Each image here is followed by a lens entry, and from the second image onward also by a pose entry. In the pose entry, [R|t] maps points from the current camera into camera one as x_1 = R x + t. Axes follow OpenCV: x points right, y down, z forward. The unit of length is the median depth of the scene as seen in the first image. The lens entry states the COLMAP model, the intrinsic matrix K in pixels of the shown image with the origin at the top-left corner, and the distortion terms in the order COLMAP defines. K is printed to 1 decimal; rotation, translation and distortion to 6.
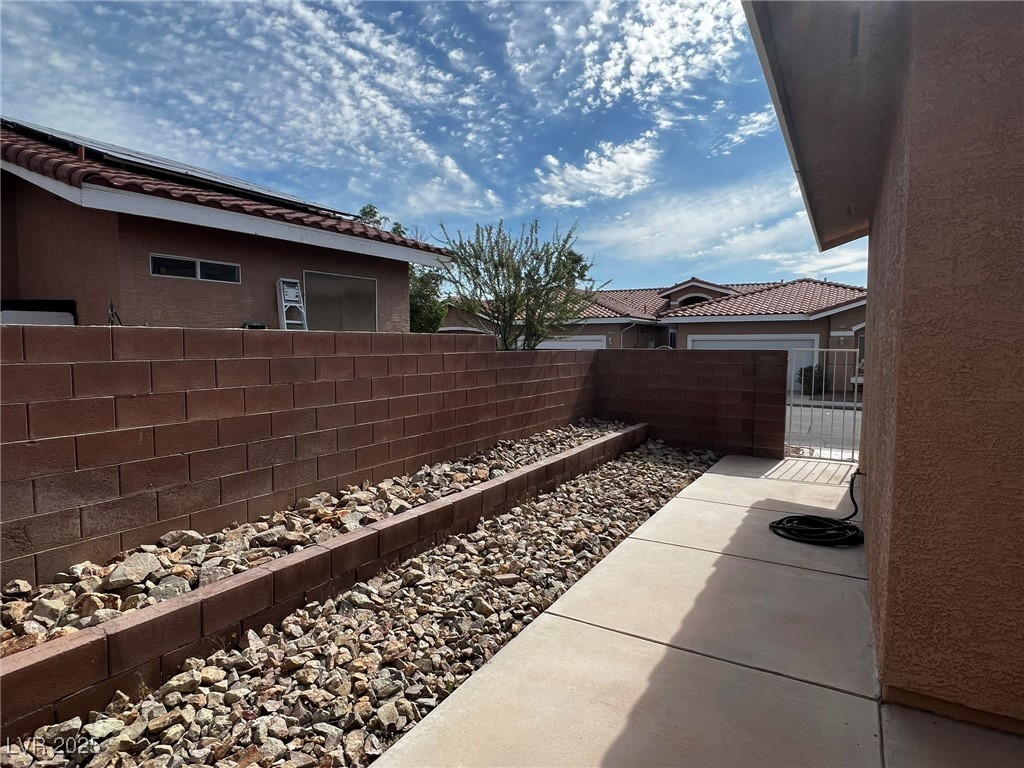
lens RADIAL K [[568.3, 0, 513.6], [0, 568.3, 384.4], [0, 0, 1]] dist [-0.001973, 0.000227]
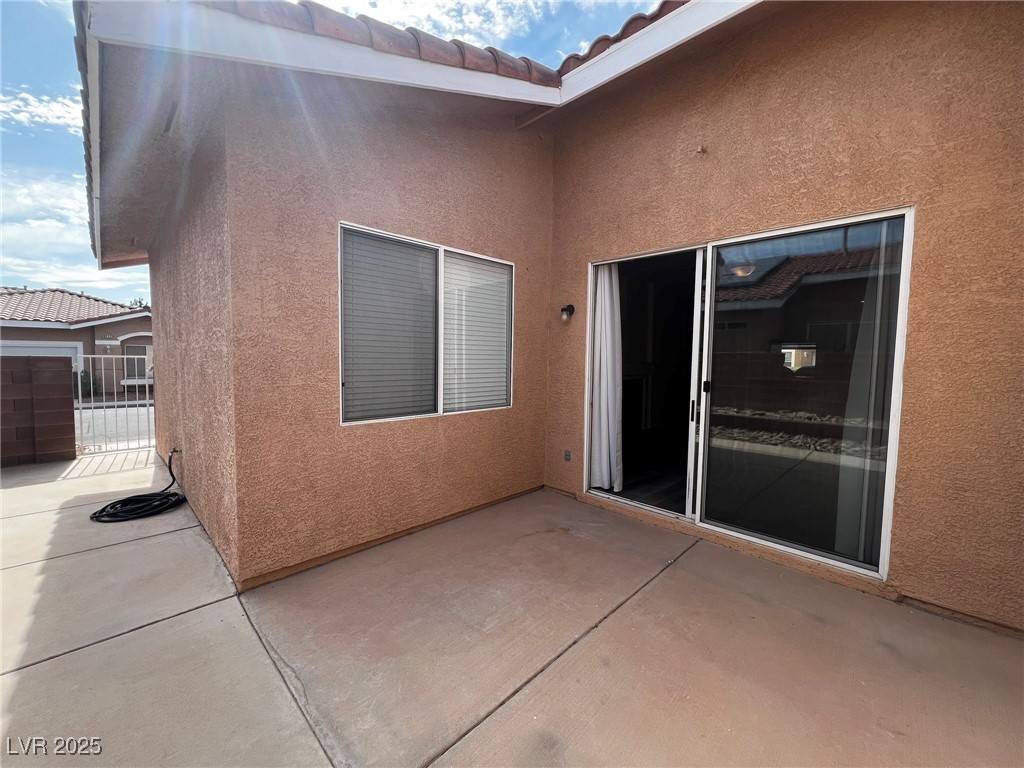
lens RADIAL K [[414.9, 0, 512.6], [0, 414.9, 382.1], [0, 0, 1]] dist [-0.006457, 0.000501]
pose [[0.251912, -0.056355, 0.966108, -0.070269], [0.056671, 0.997449, 0.043406, 0.001019], [-0.966090, 0.043816, 0.254463, 0.005852]]
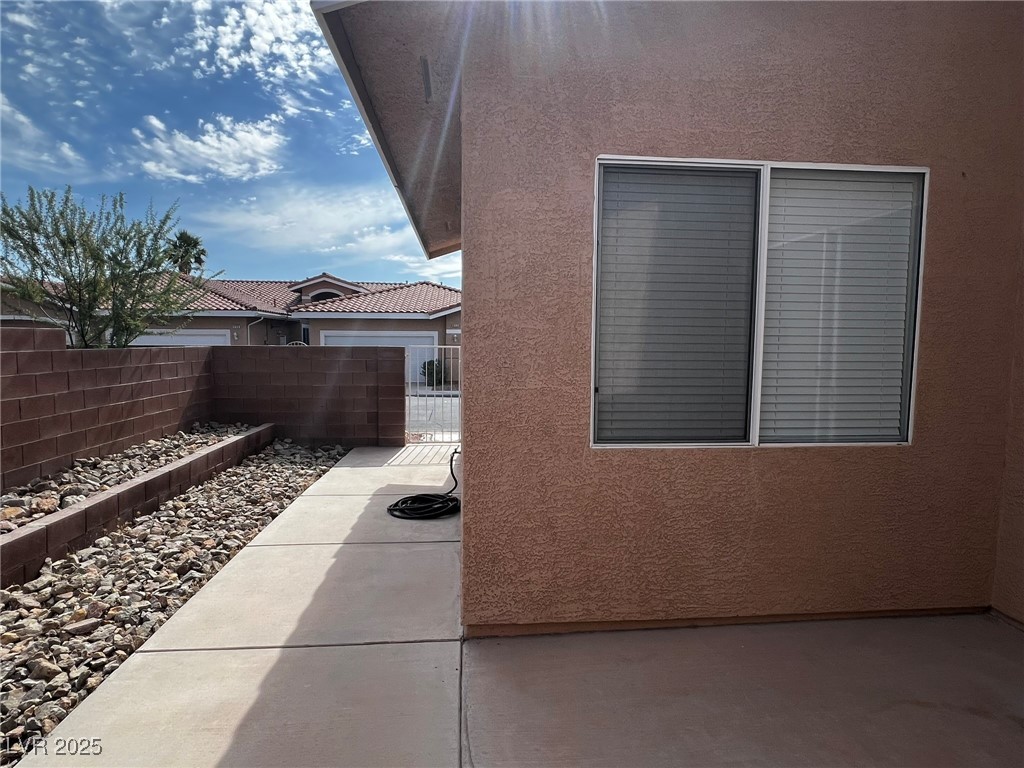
lens RADIAL K [[568.3, 0, 511.7], [0, 568.3, 382.9], [0, 0, 1]] dist [-0.001973, 0.000227]
pose [[0.818540, -0.038952, 0.573128, 0.023146], [0.035438, 0.999222, 0.017300, -0.002474], [-0.573356, 0.006150, 0.819283, -0.021770]]
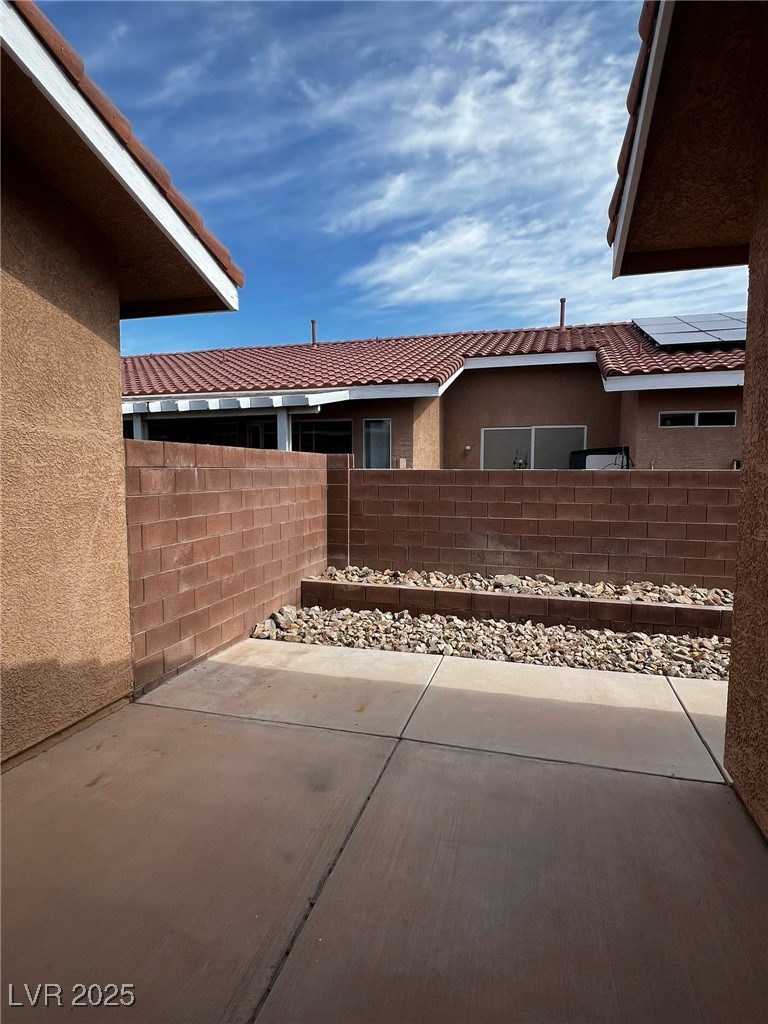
lens RADIAL K [[568.3, 0, 384.0], [0, 568.3, 511.7], [0, 0, 1]] dist [-0.001973, 0.000227]
pose [[0.258634, 0.072698, -0.963236, 0.625349], [-0.071793, 0.995853, 0.055883, -0.014125], [0.963304, 0.054700, 0.262781, -0.025964]]
